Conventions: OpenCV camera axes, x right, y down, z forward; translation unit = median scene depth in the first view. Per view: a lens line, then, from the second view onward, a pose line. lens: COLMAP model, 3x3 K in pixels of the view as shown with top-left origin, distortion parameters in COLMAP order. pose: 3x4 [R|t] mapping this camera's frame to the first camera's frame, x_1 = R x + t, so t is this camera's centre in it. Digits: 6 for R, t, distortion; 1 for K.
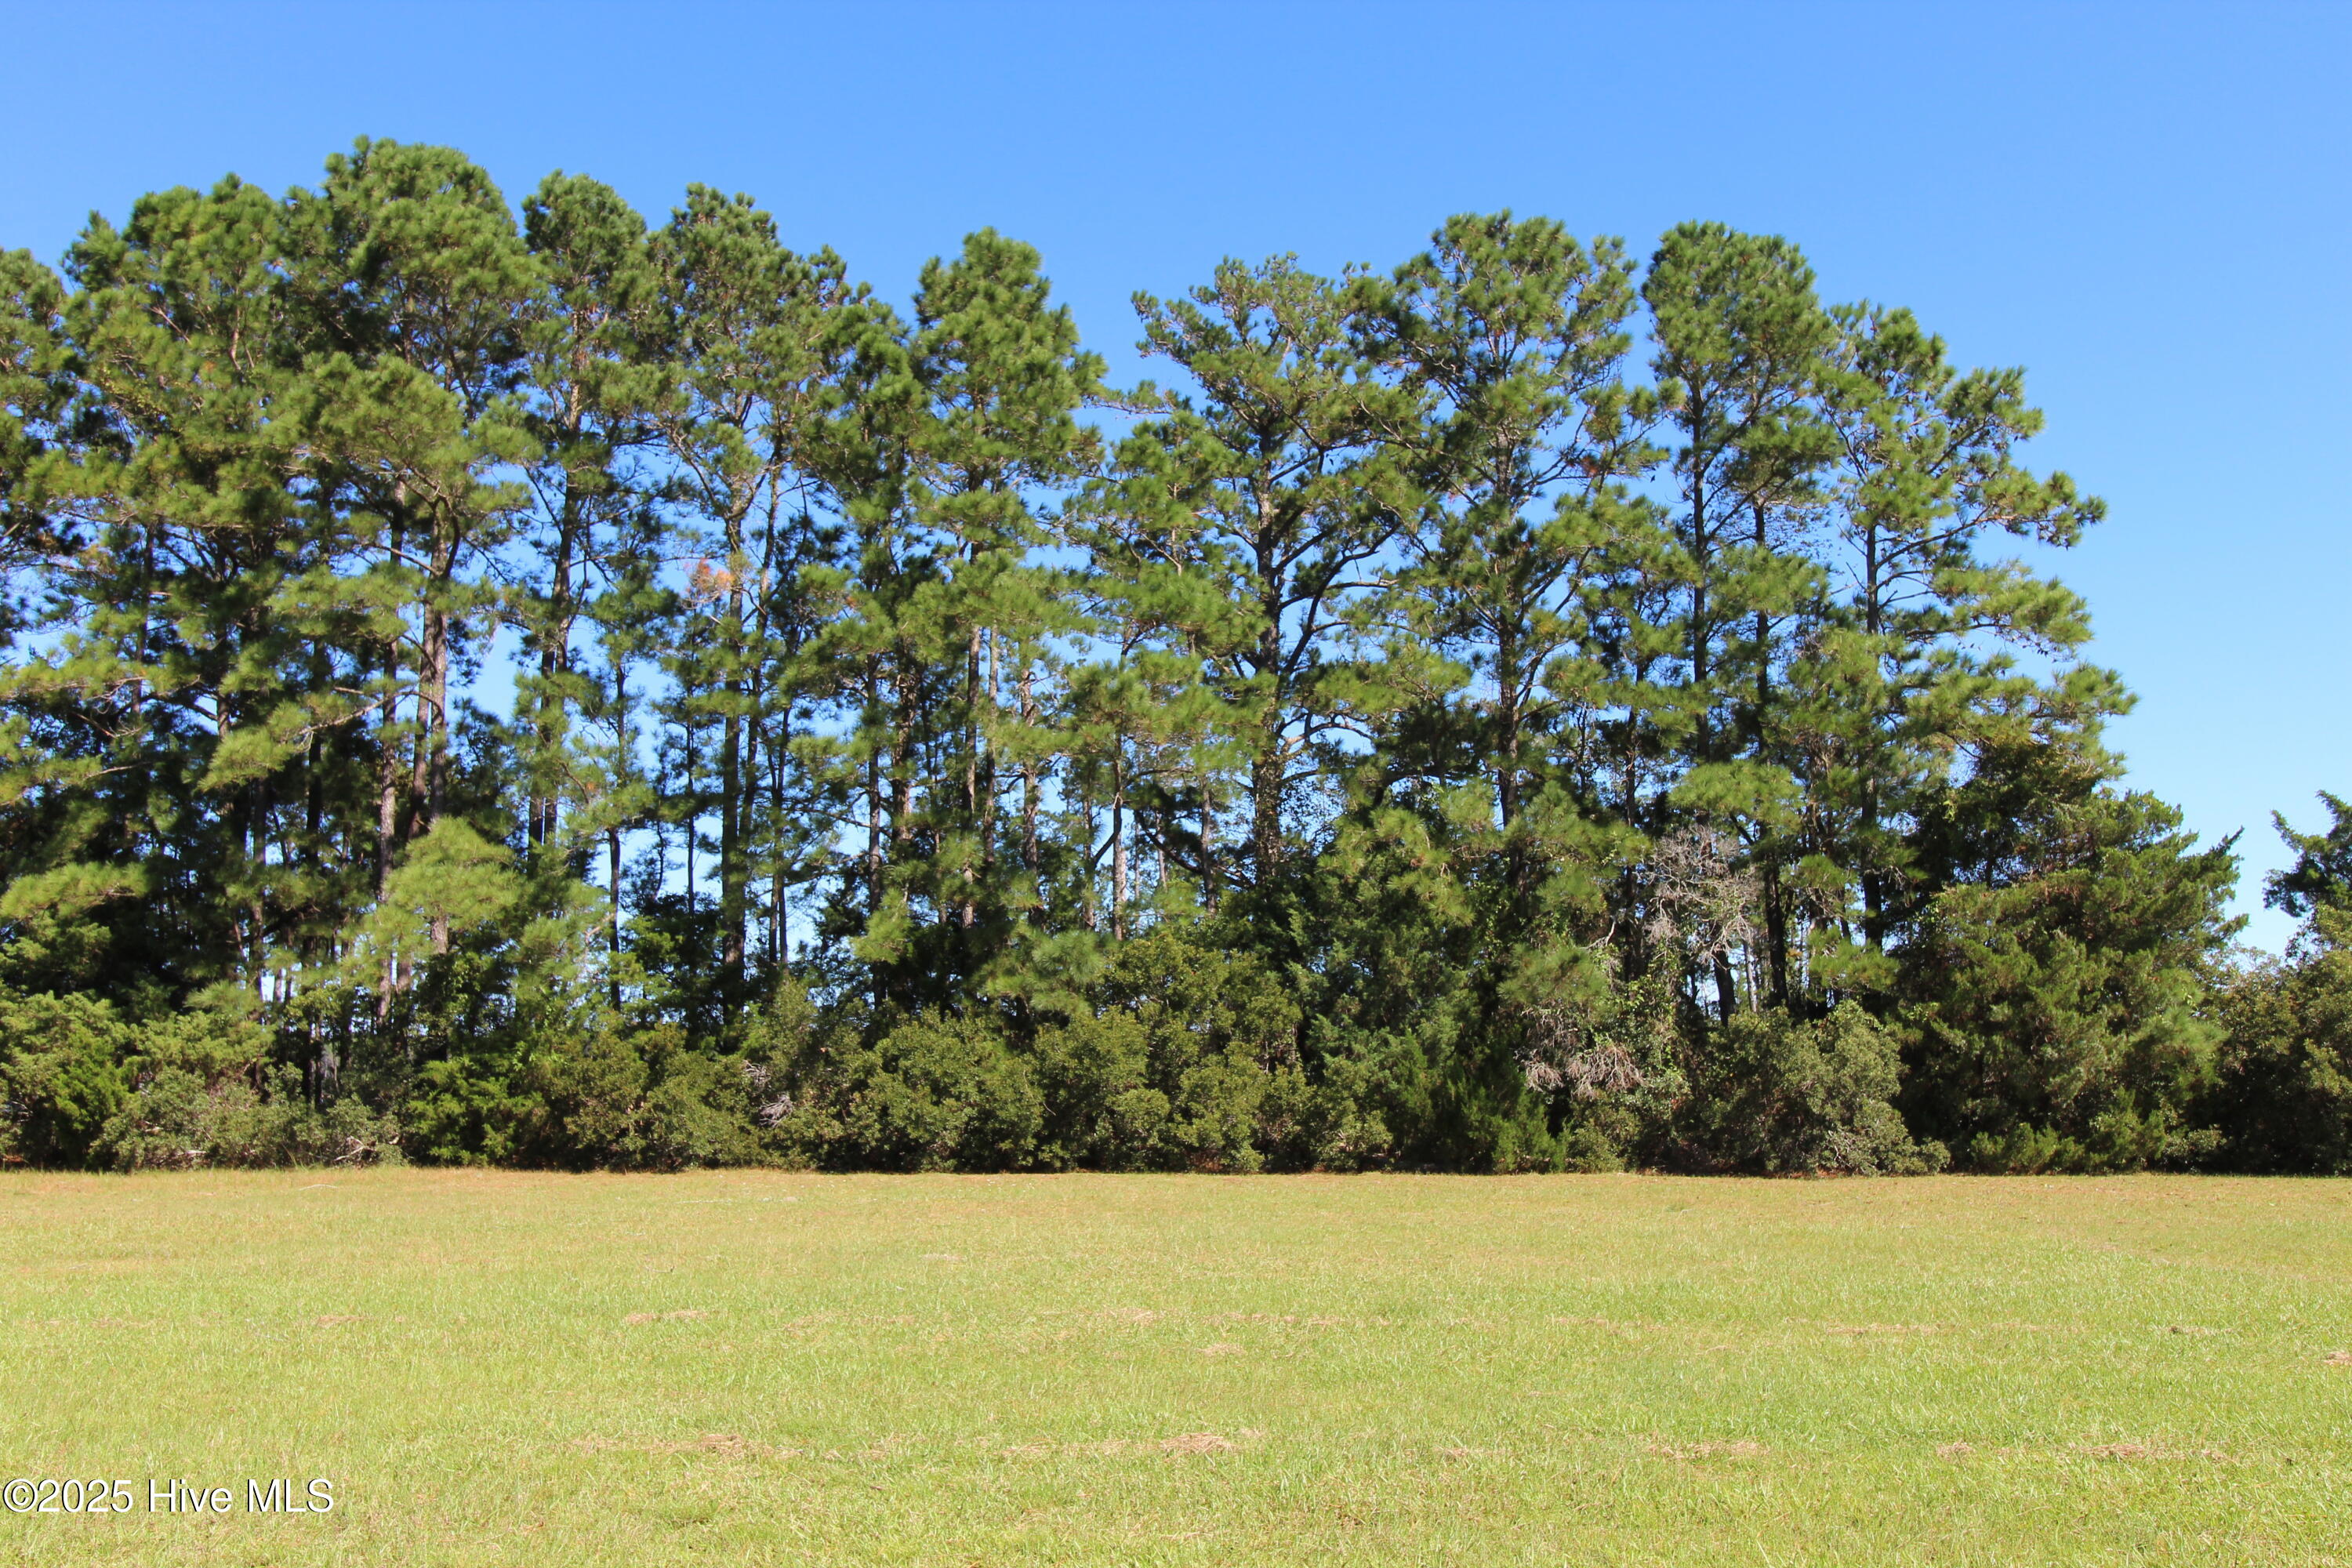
lens RADIAL K [[1852.8, 0, 1177.5], [0, 1852.8, 746.9], [0, 0, 1]] dist [0.016475, -0.000807]
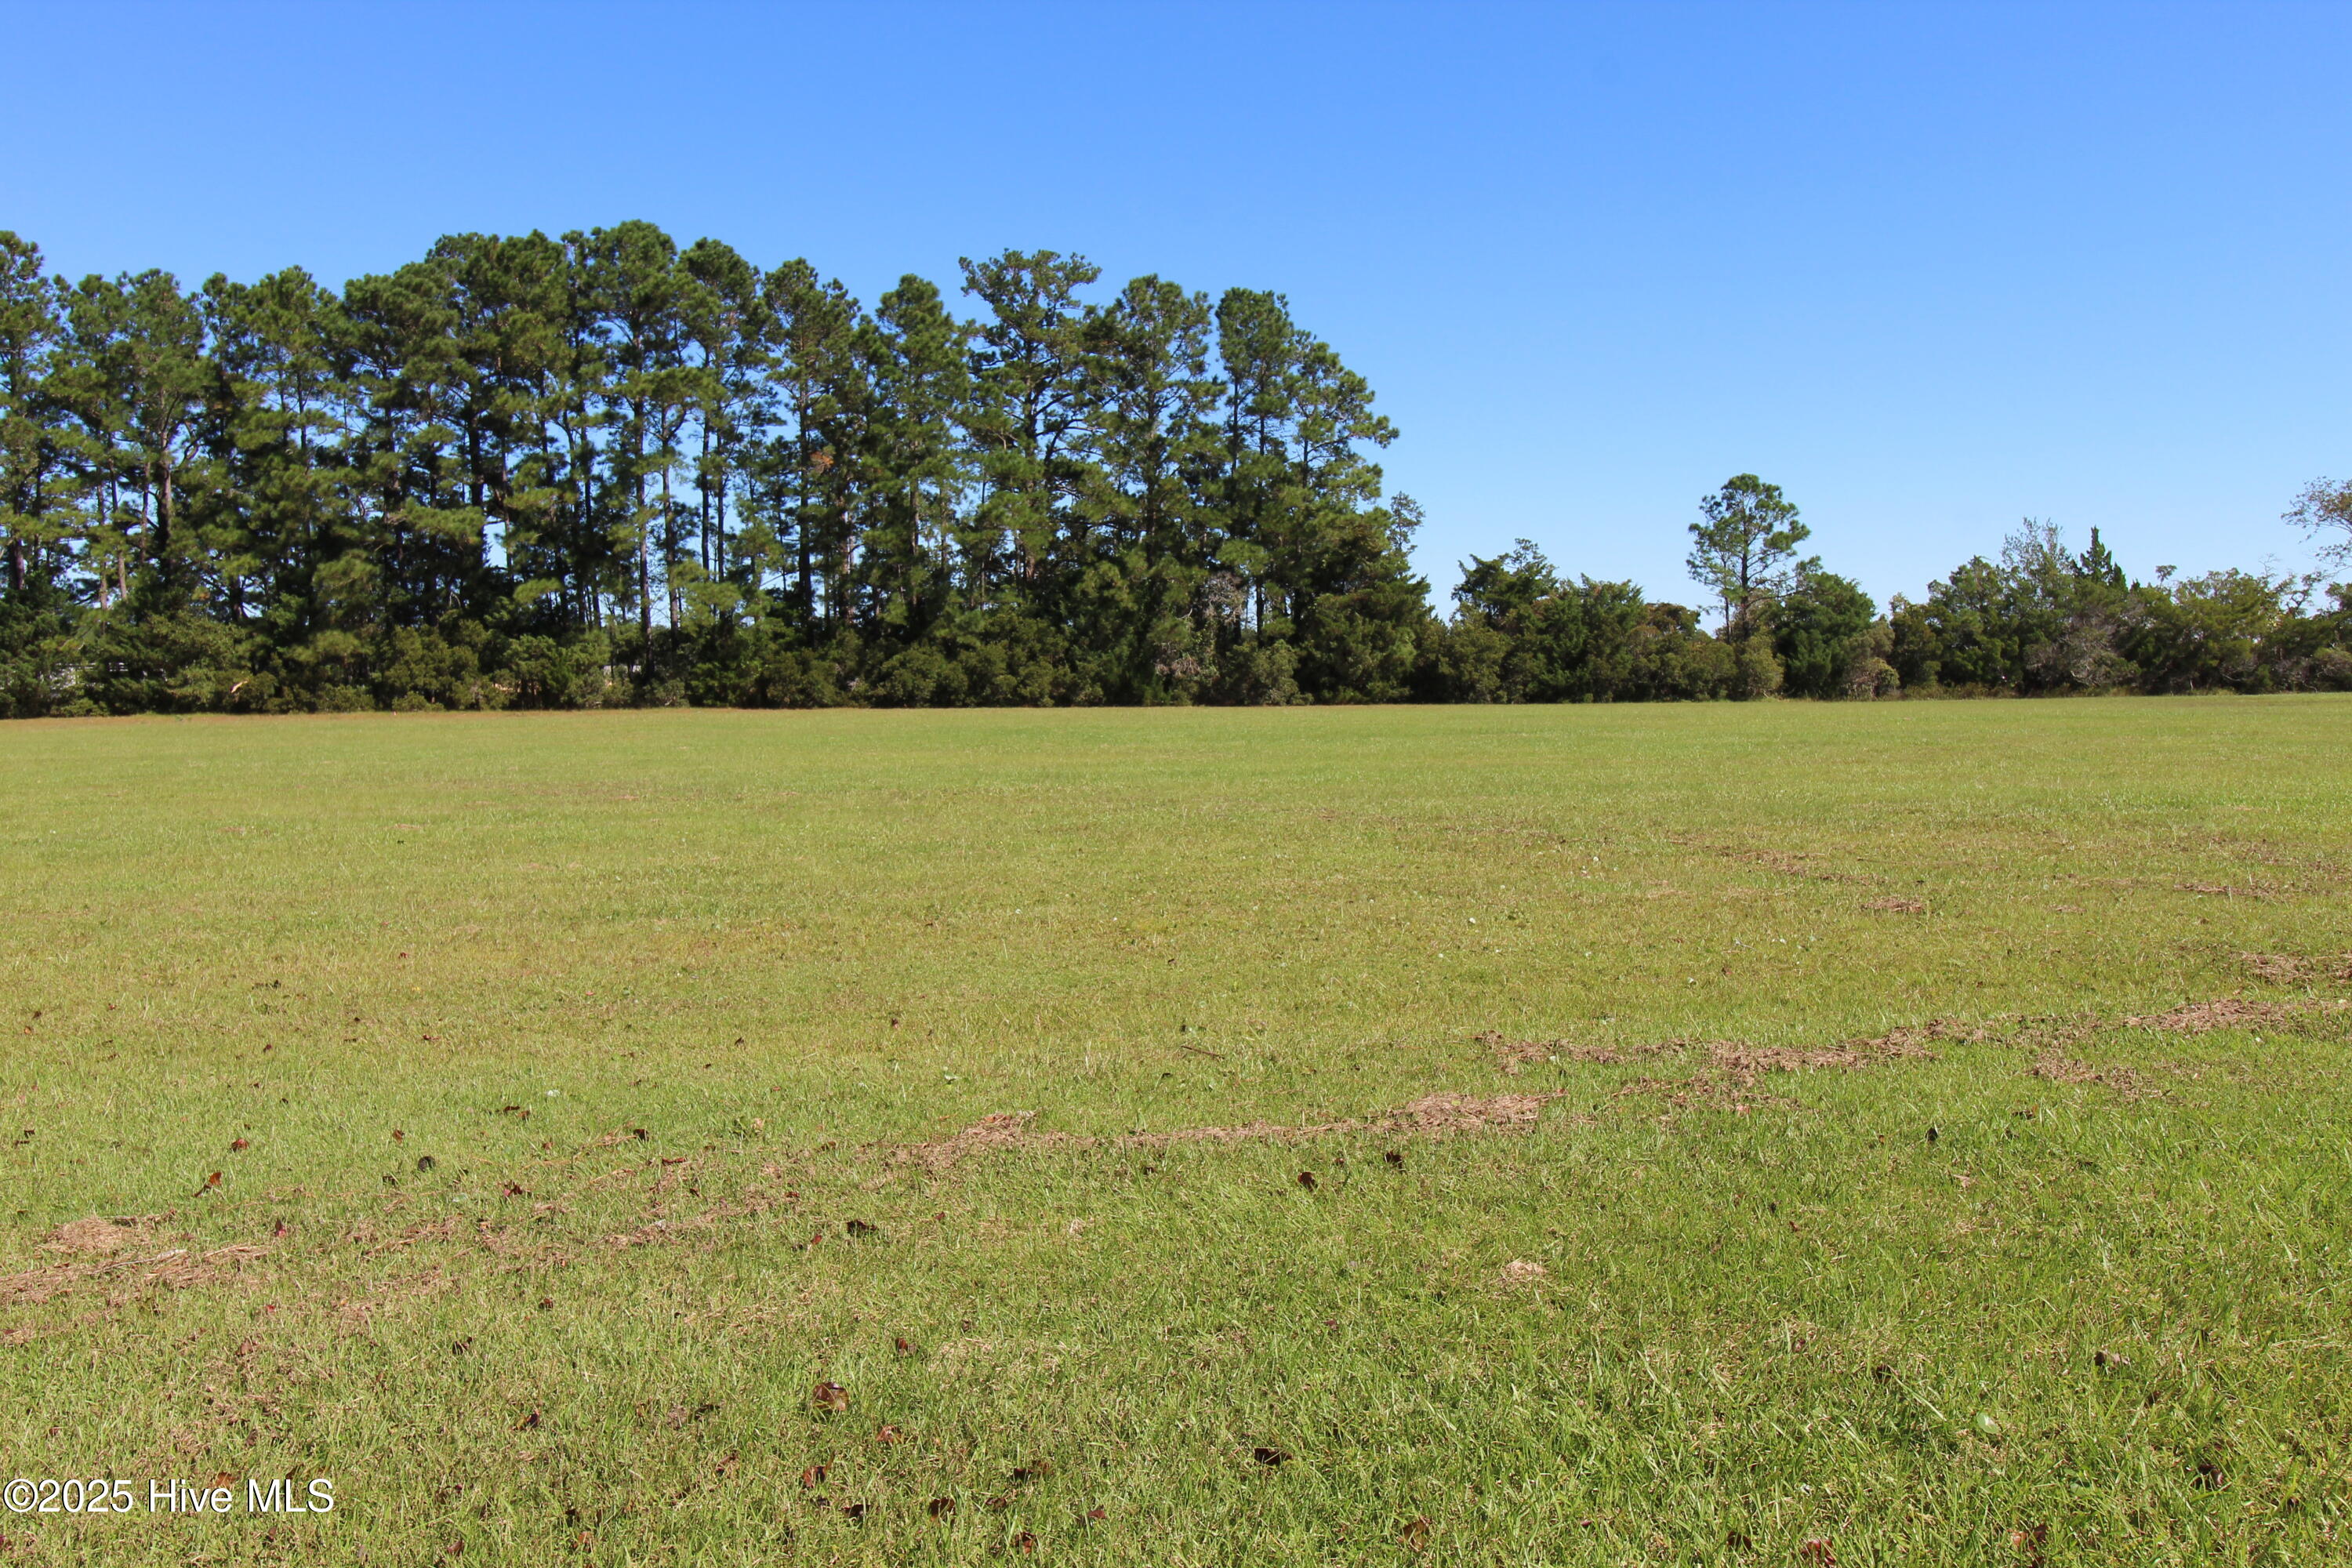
lens RADIAL K [[1852.8, 0, 1177.5], [0, 1852.8, 746.9], [0, 0, 1]] dist [0.016475, -0.000807]
pose [[0.977254, -0.011674, 0.211753, -0.313473], [-0.033977, 0.976967, 0.210667, -0.247736], [-0.209335, -0.213069, 0.954348, -1.414271]]
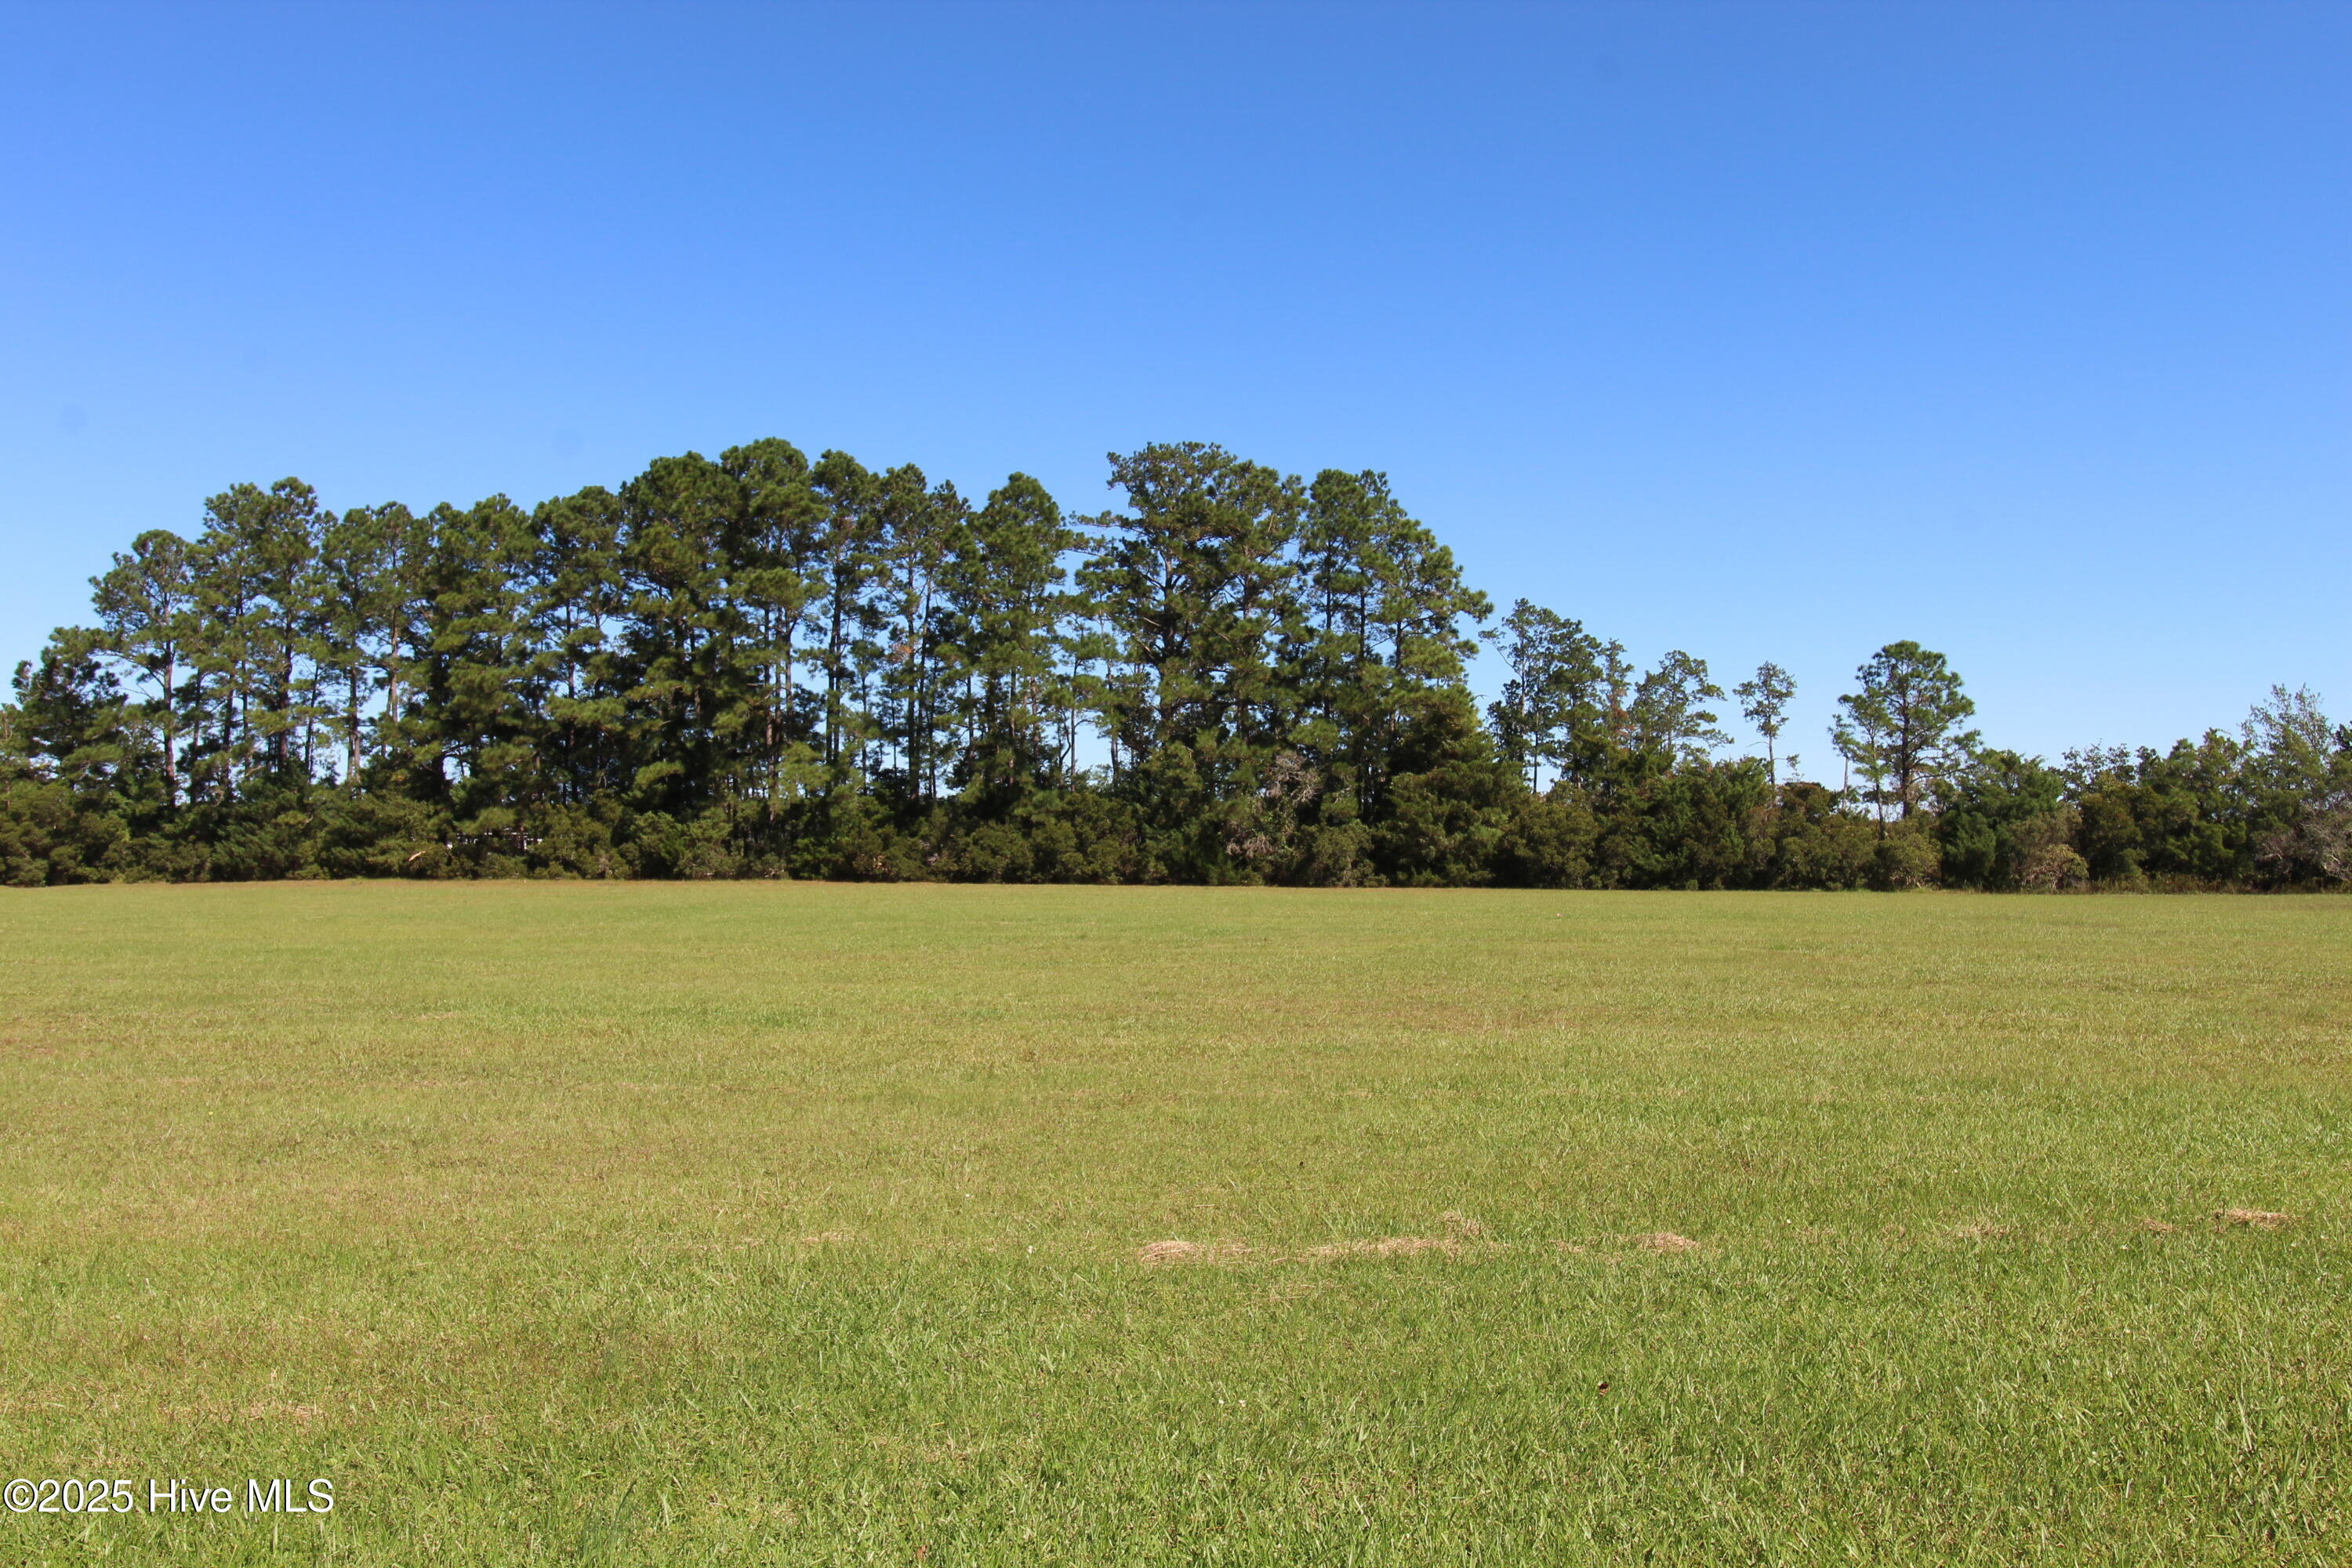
lens RADIAL K [[1852.8, 0, 1177.5], [0, 1852.8, 746.9], [0, 0, 1]] dist [0.016475, -0.000807]
pose [[0.996259, 0.002768, -0.086369, 0.336356], [0.007839, 0.992471, 0.122233, -0.264547], [0.086057, -0.122452, 0.988736, -1.460640]]
